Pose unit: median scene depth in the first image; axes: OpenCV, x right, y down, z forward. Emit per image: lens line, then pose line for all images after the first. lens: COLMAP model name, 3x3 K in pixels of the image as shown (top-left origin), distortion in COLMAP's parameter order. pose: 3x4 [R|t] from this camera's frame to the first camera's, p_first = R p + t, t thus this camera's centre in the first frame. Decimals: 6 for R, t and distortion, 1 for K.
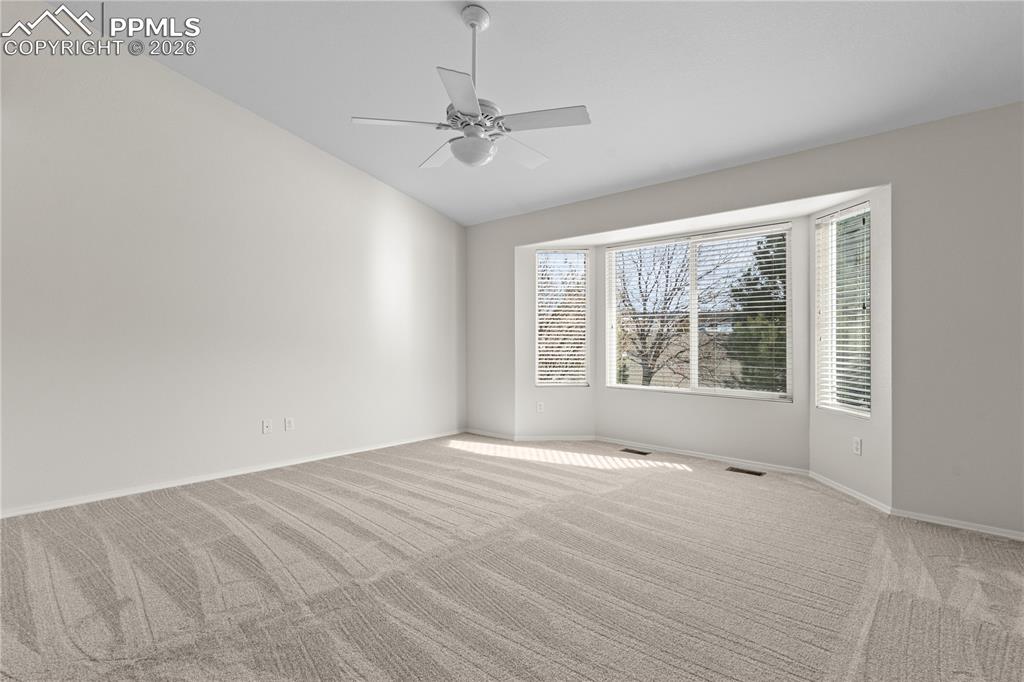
lens RADIAL K [[512.7, 0, 512.0], [0, 512.7, 341.0], [0, 0, 1]] dist [-0.000105, -0.000008]
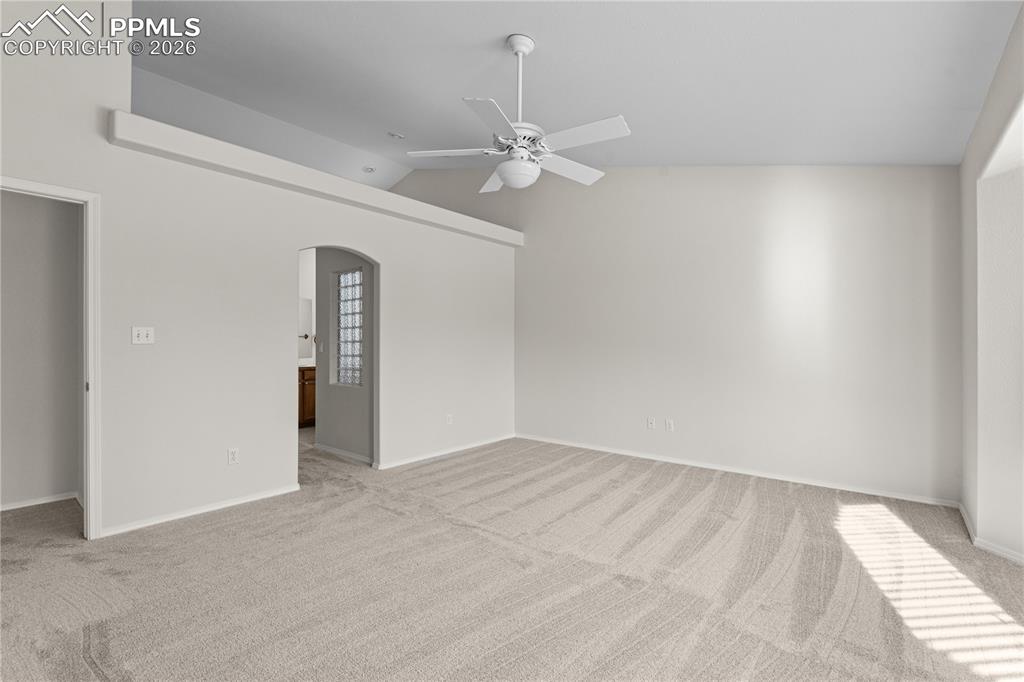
lens RADIAL K [[458.3, 0, 511.8], [0, 458.3, 351.7], [0, 0, 1]] dist [-0.005354, 0.000023]
pose [[0.069791, 0.008130, -0.997529, 0.547727], [-0.012093, 0.999900, 0.007304, -0.003163], [0.997488, 0.011553, 0.069882, 0.585718]]
